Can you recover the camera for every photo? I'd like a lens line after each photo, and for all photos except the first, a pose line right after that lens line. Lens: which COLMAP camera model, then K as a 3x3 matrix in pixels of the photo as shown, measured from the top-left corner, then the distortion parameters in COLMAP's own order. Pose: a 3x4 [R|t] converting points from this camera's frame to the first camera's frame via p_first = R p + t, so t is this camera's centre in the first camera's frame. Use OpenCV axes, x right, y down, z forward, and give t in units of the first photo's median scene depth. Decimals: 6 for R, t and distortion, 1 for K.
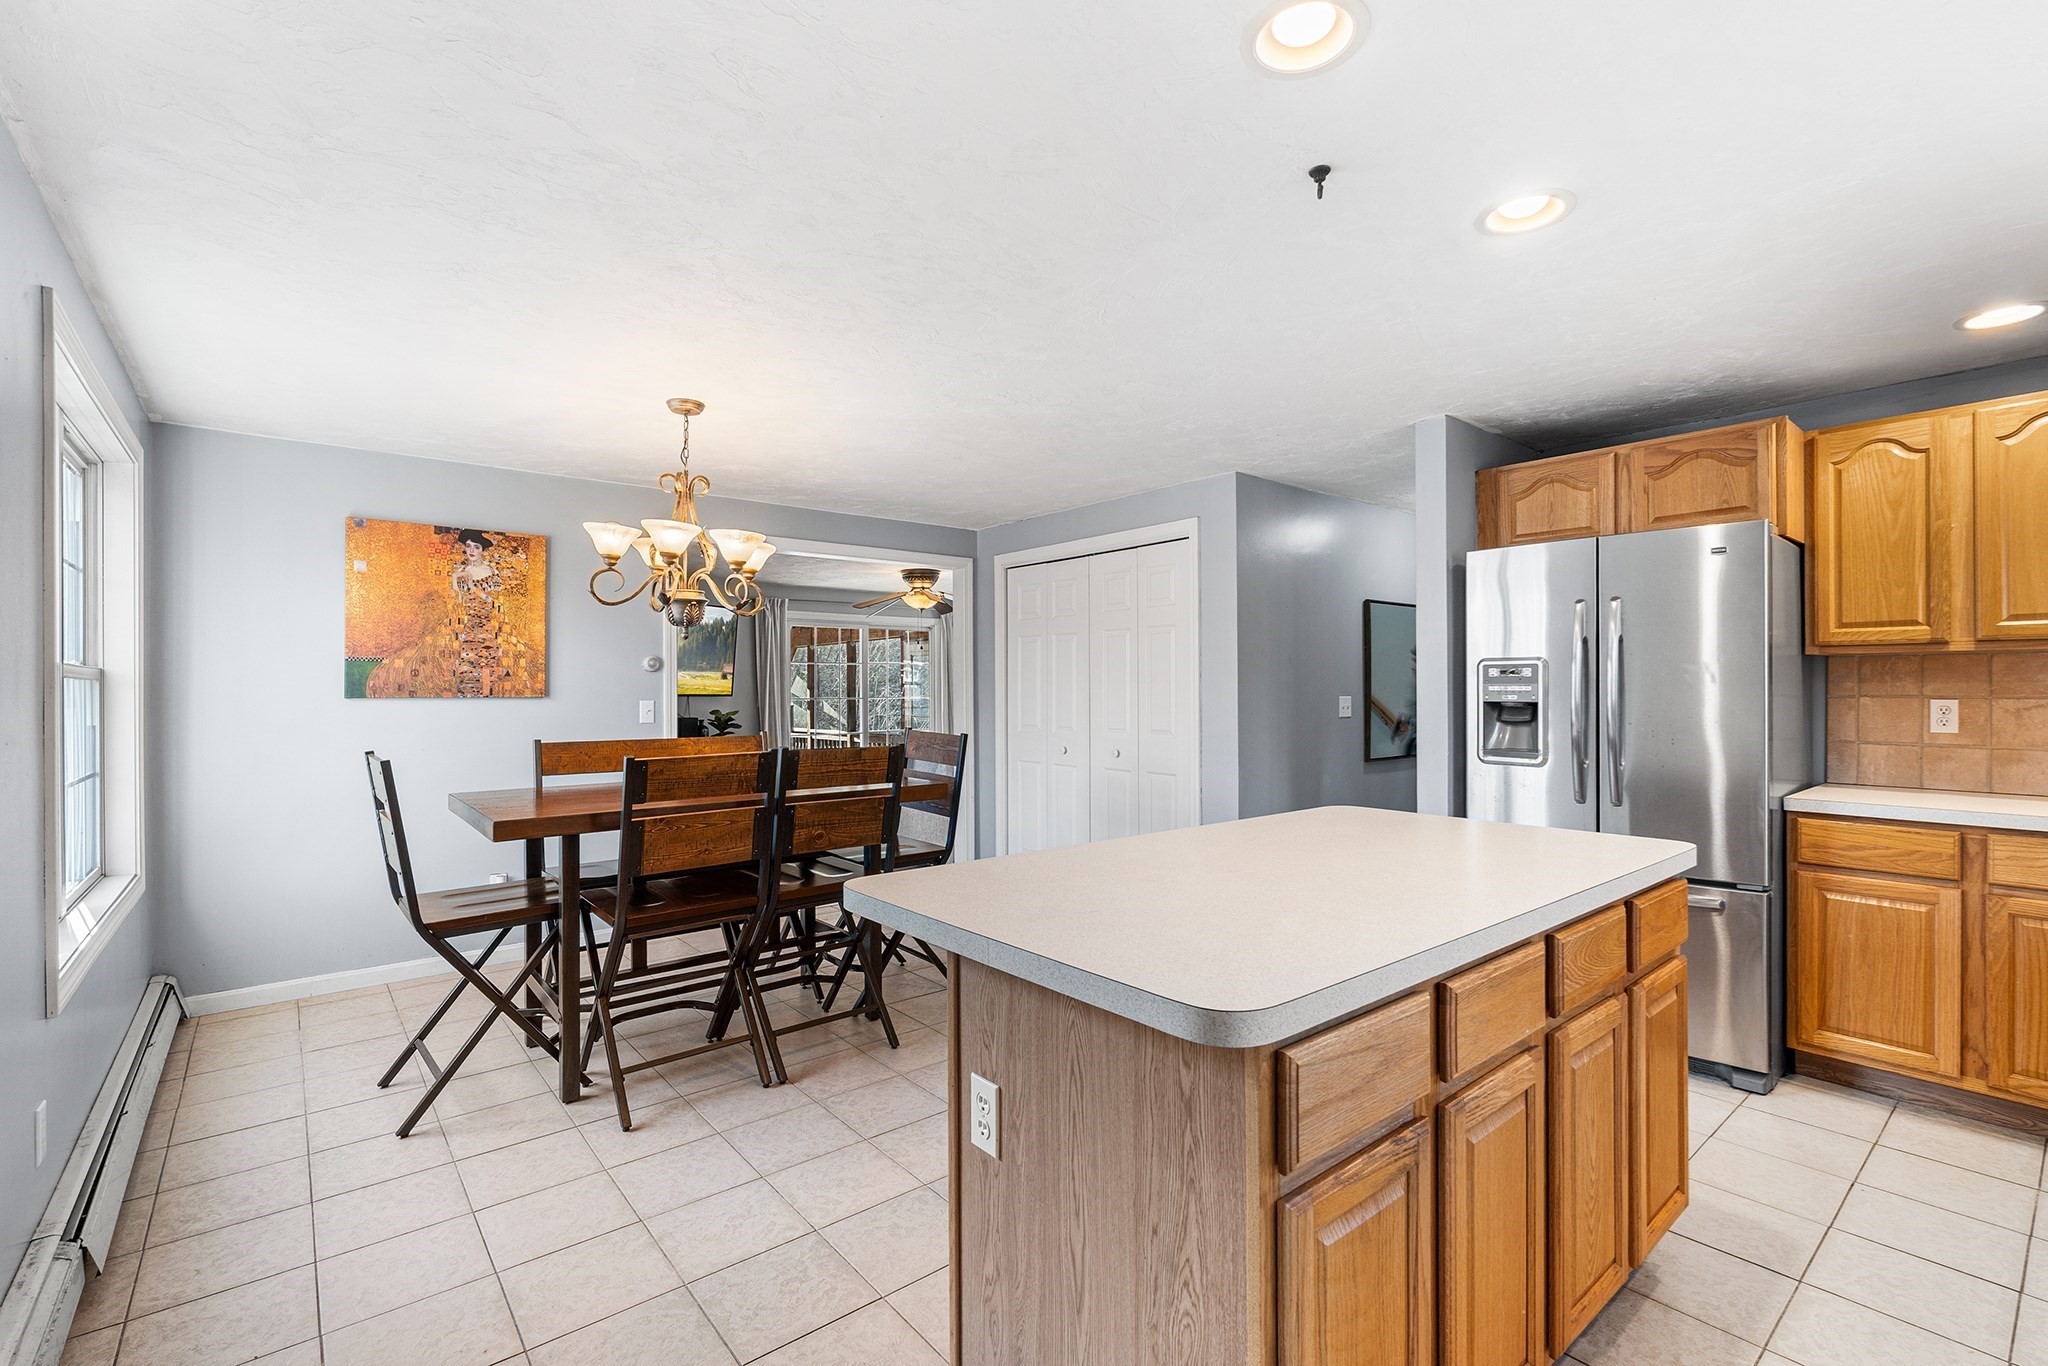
lens RADIAL K [[913.2, 0, 1024.1], [0, 913.2, 687.9], [0, 0, 1]] dist [-0.008197, 0.002139]
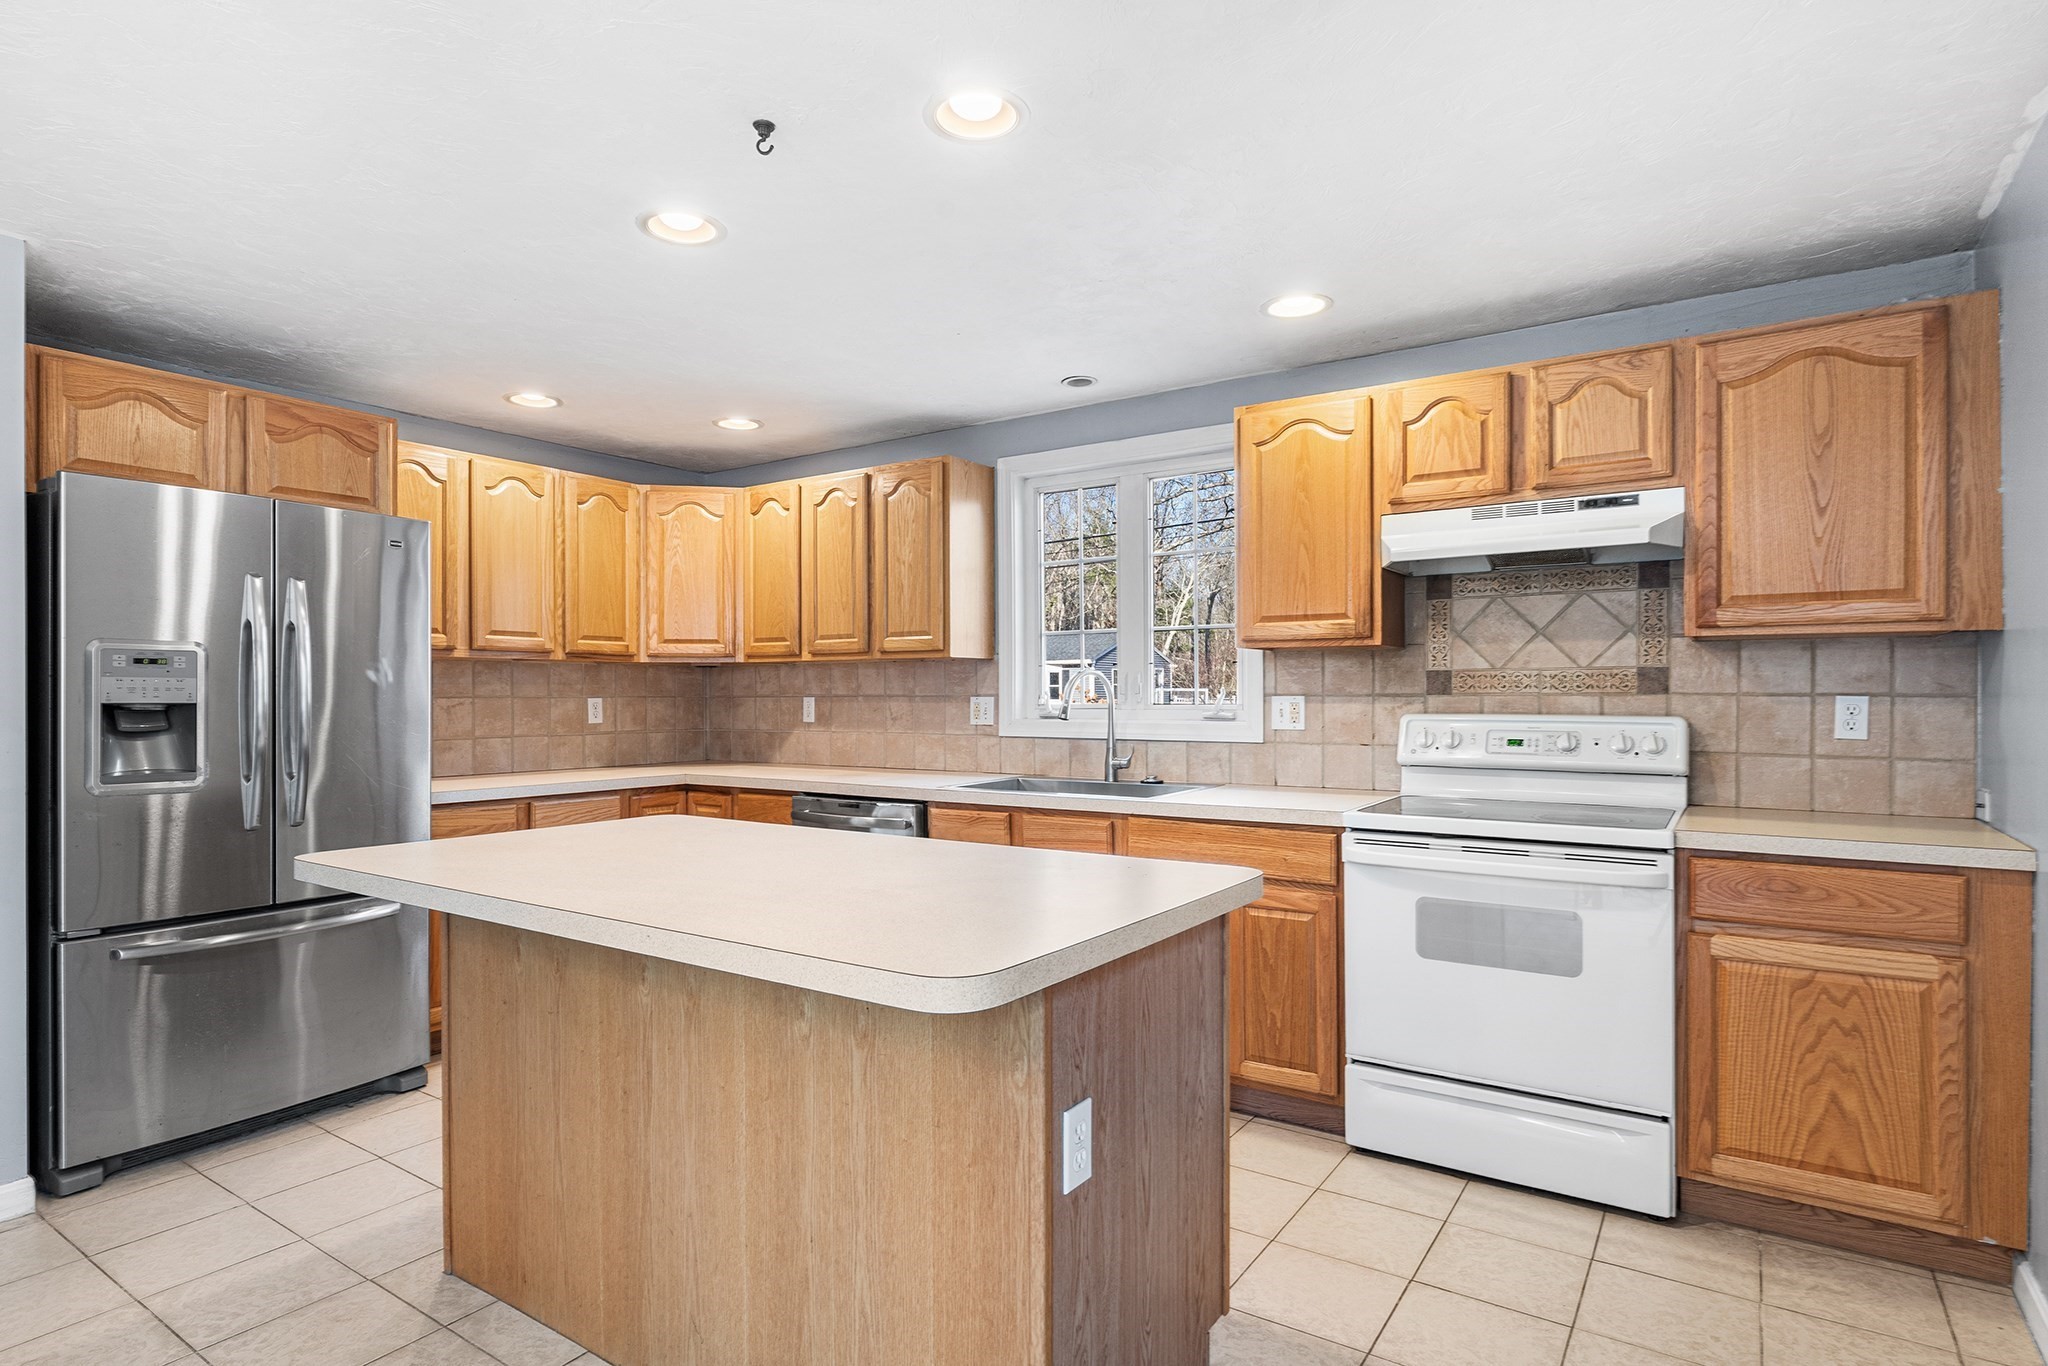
lens RADIAL K [[1076.7, 0, 1028.6], [0, 1076.7, 694.9], [0, 0, 1]] dist [-0.000643, -0.000099]
pose [[-0.287512, 0.003857, 0.957769, -0.531014], [0.002207, 0.999992, -0.003364, 0.015172], [-0.957774, 0.001147, -0.287518, 0.686924]]
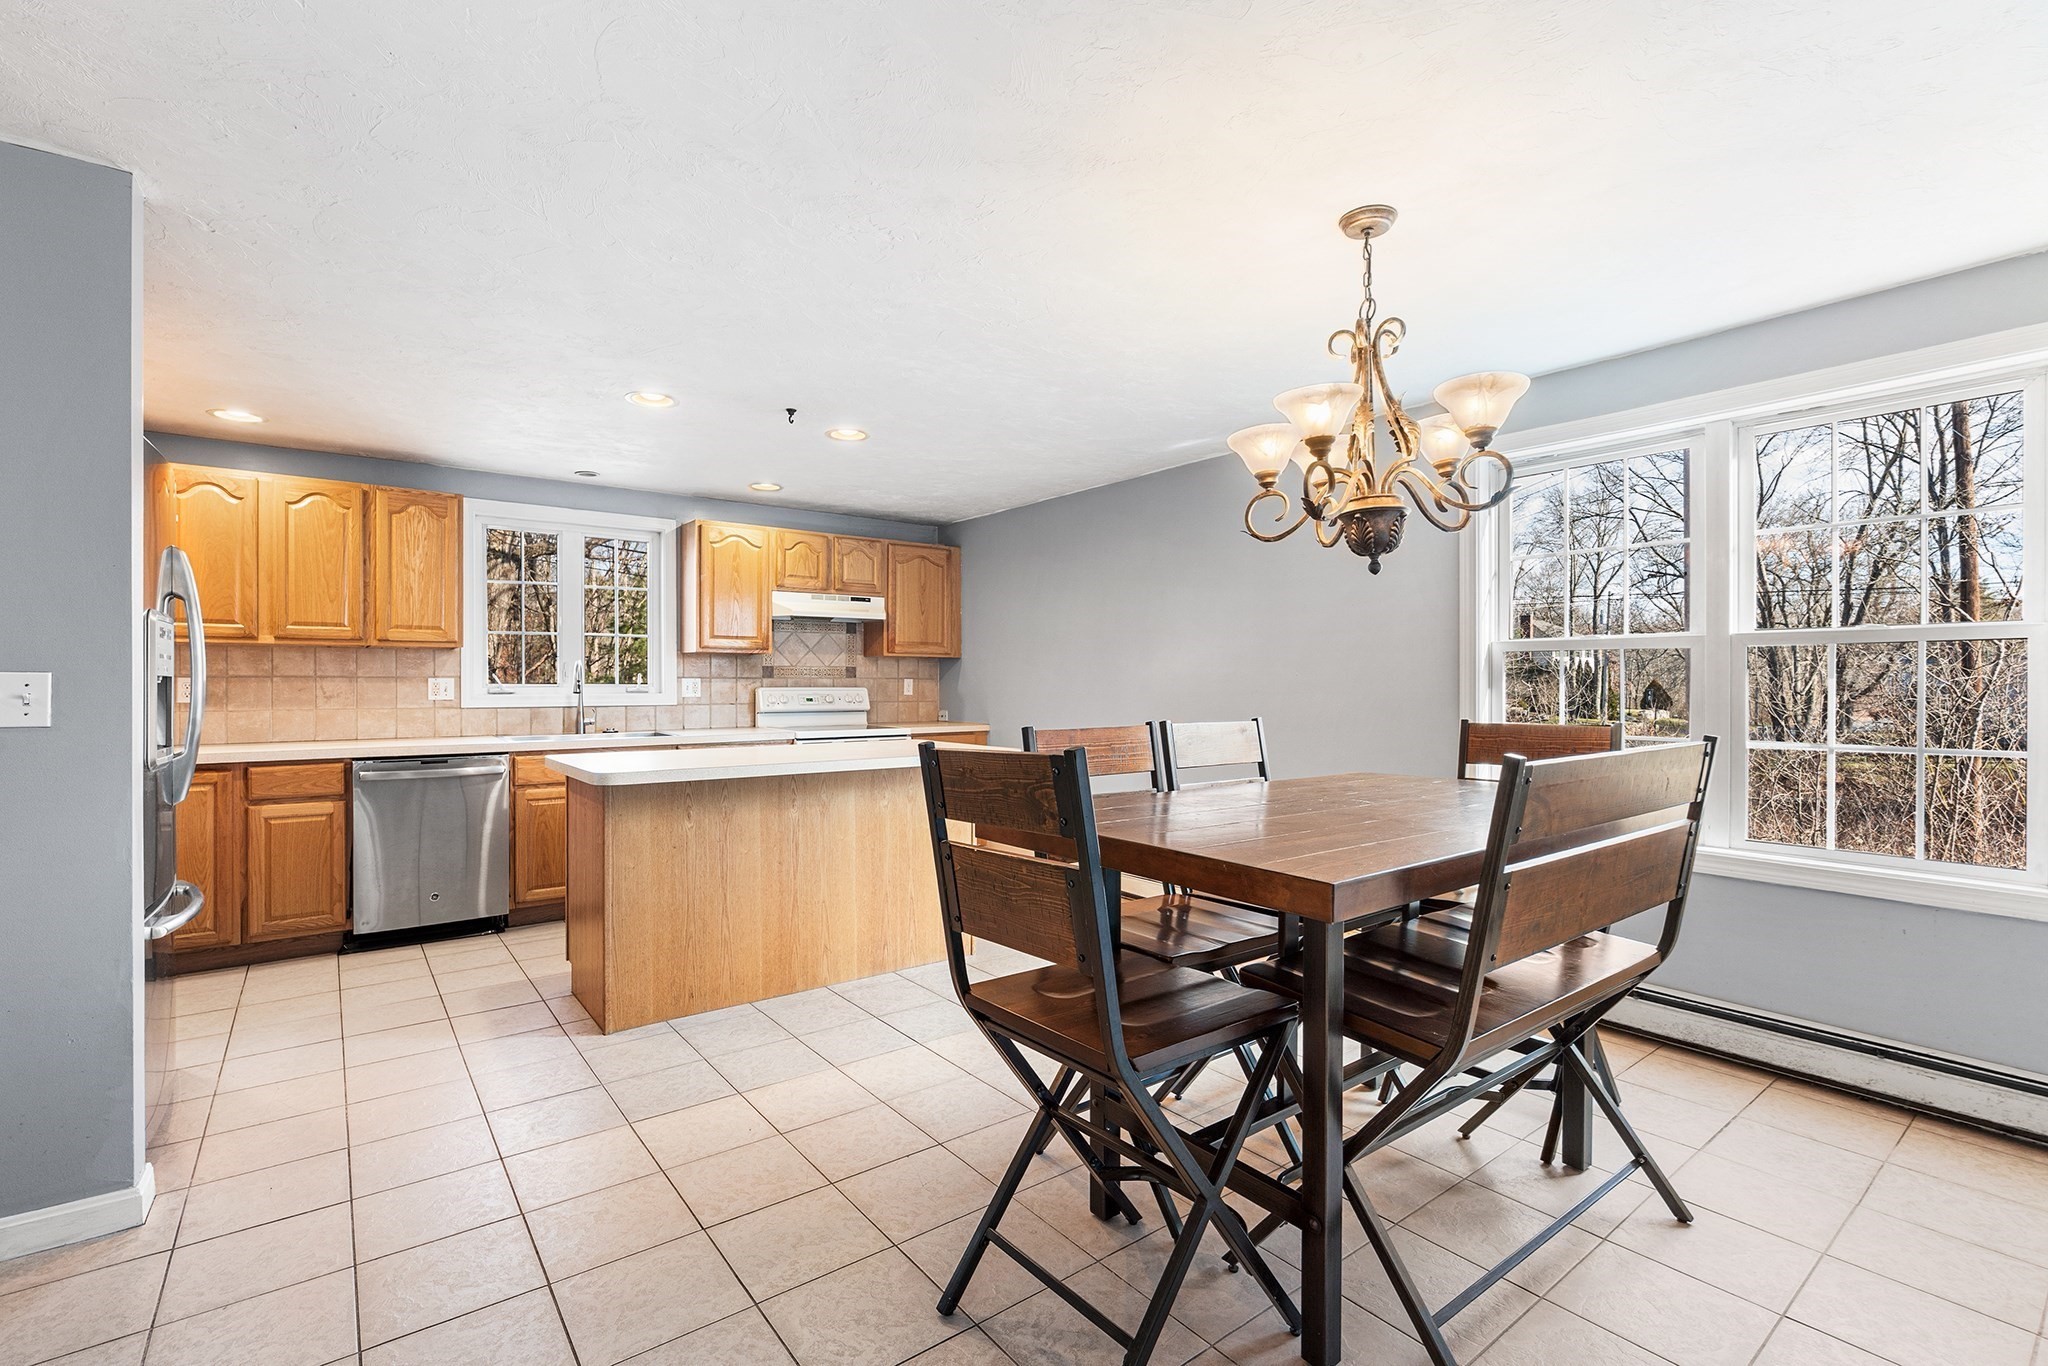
lens RADIAL K [[913.2, 0, 1021.3], [0, 913.2, 684.6], [0, 0, 1]] dist [-0.008197, 0.002139]
pose [[-0.999594, 0.005156, 0.028028, -0.154926], [0.005152, 0.999987, -0.000196, 0.030347], [-0.028029, -0.000051, -0.999607, 1.947896]]
